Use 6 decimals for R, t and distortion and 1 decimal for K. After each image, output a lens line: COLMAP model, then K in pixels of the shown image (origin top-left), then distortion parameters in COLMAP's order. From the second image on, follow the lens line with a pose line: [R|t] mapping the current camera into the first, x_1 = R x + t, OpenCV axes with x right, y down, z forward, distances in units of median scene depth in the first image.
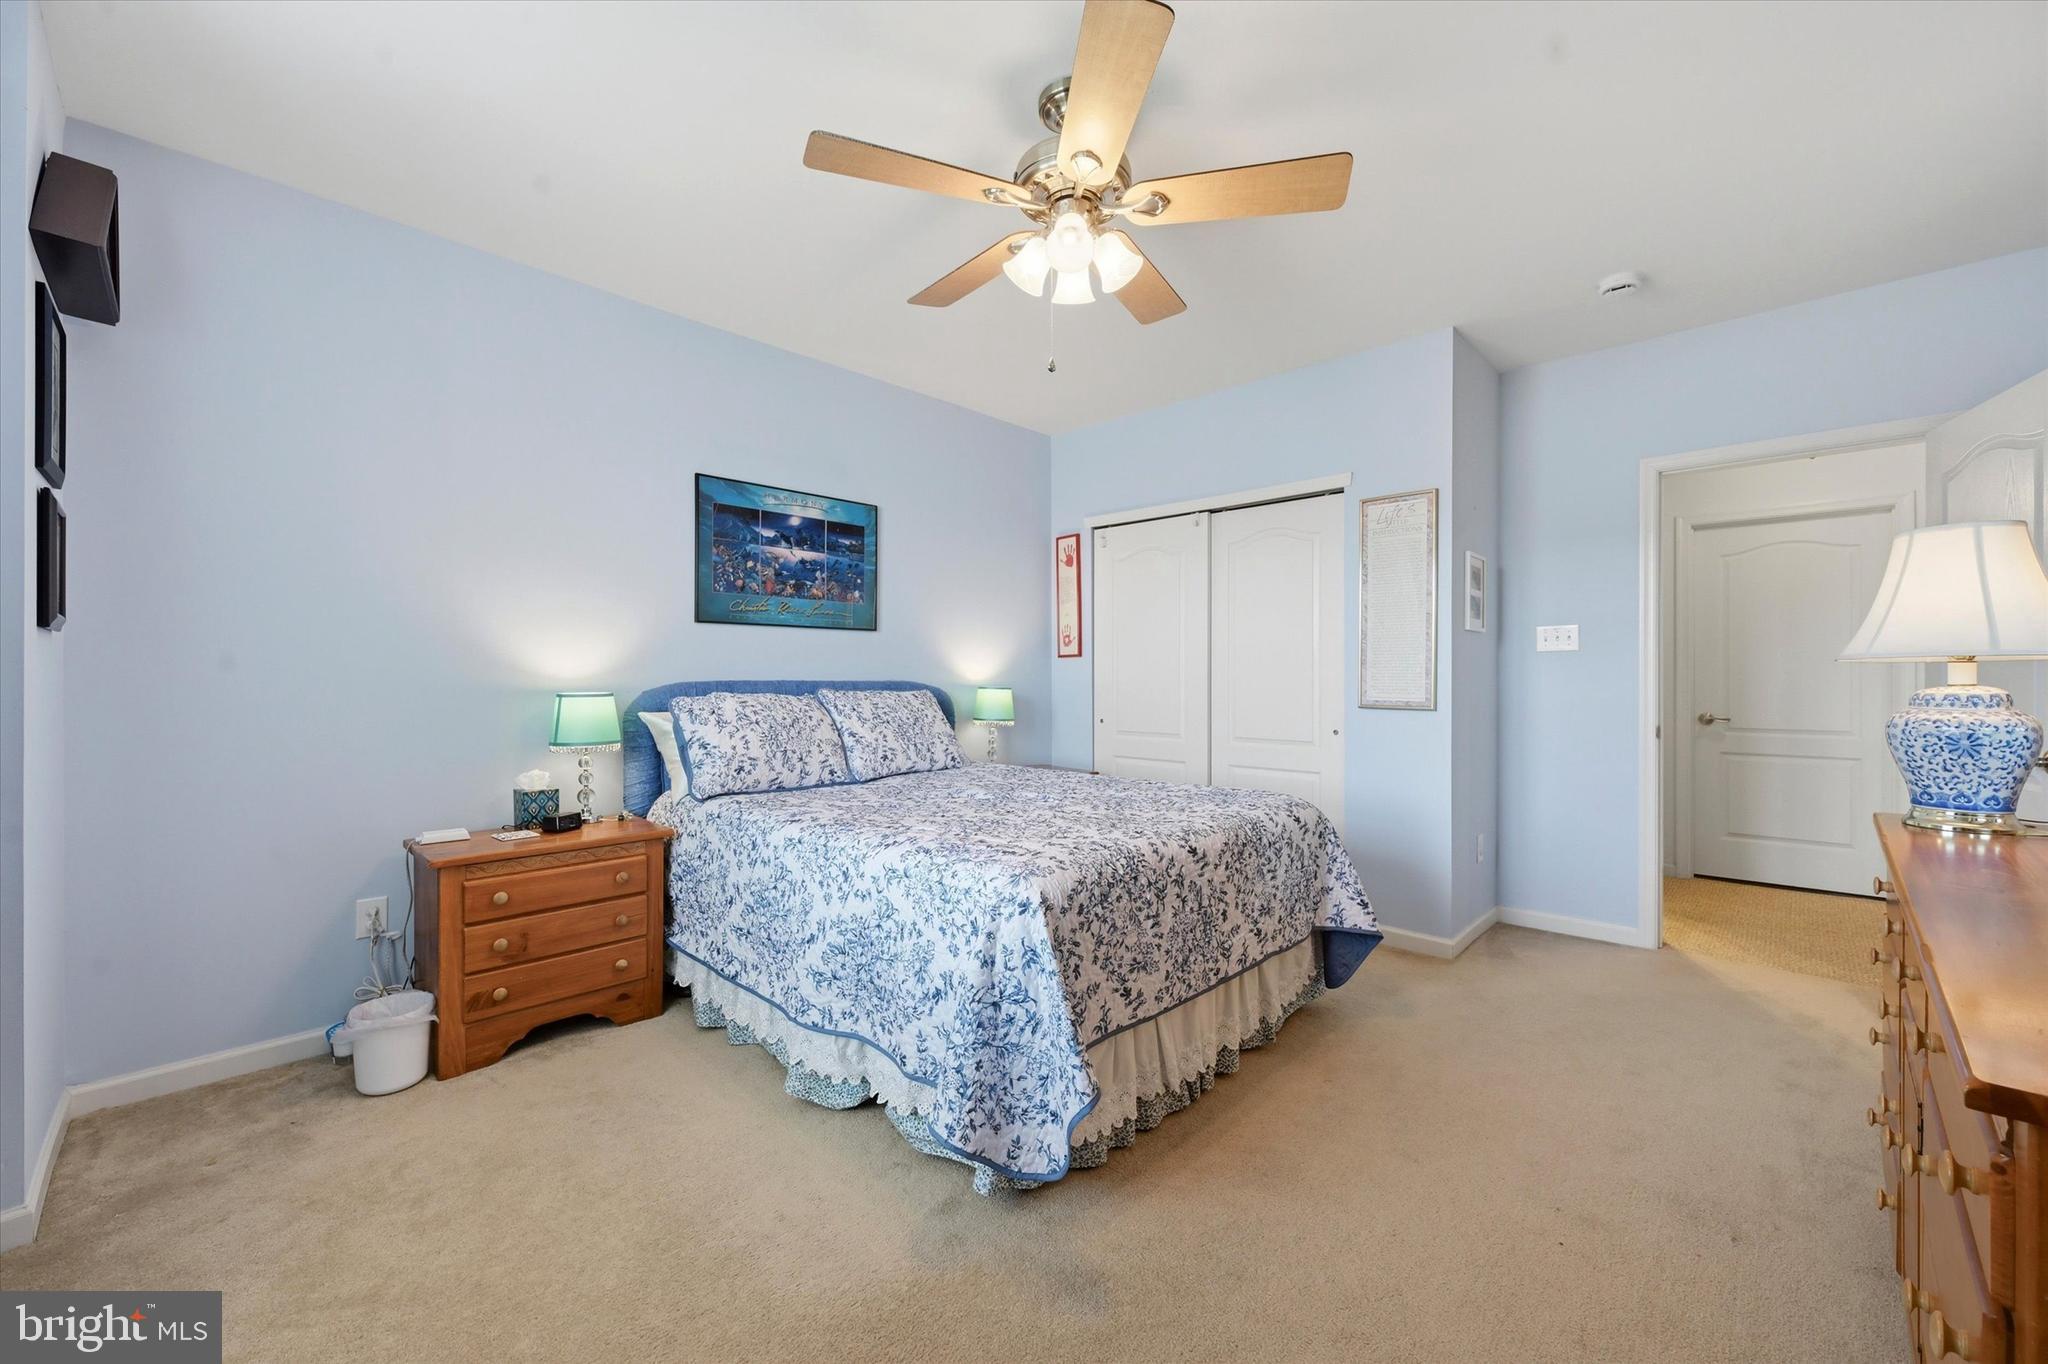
lens RADIAL K [[804.4, 0, 1045.6], [0, 804.4, 683.3], [0, 0, 1]] dist [0.002546, 0.000023]
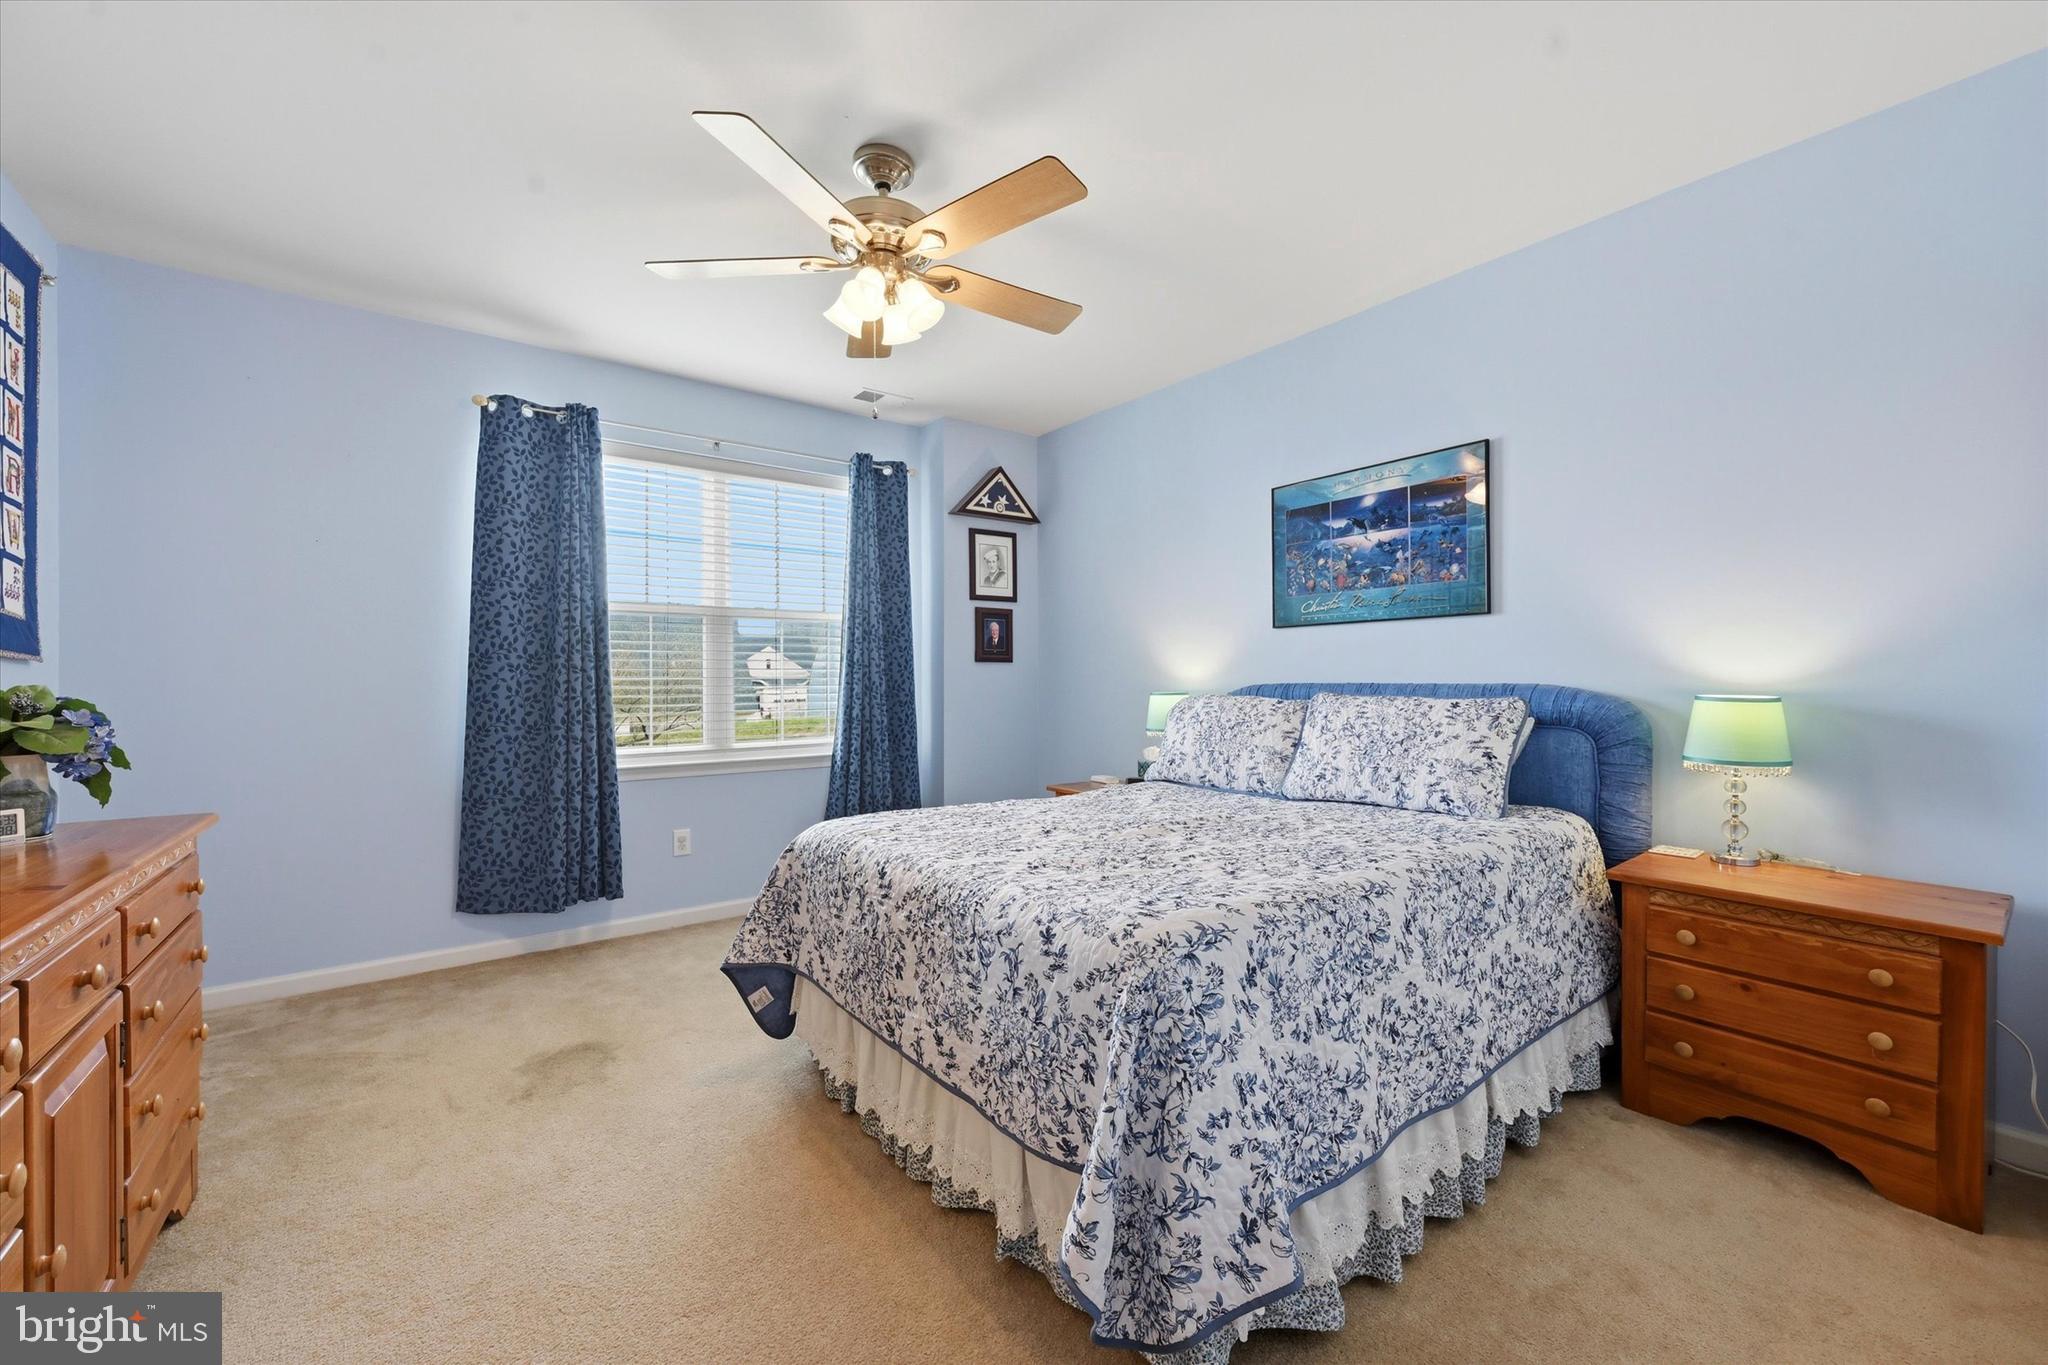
lens RADIAL K [[804.4, 0, 1045.7], [0, 804.4, 681.1], [0, 0, 1]] dist [0.002546, 0.000023]
pose [[-0.134655, 0.002347, -0.990890, 0.651905], [0.001461, 0.999997, 0.002170, -0.007873], [0.990891, -0.001155, -0.134658, 0.826471]]
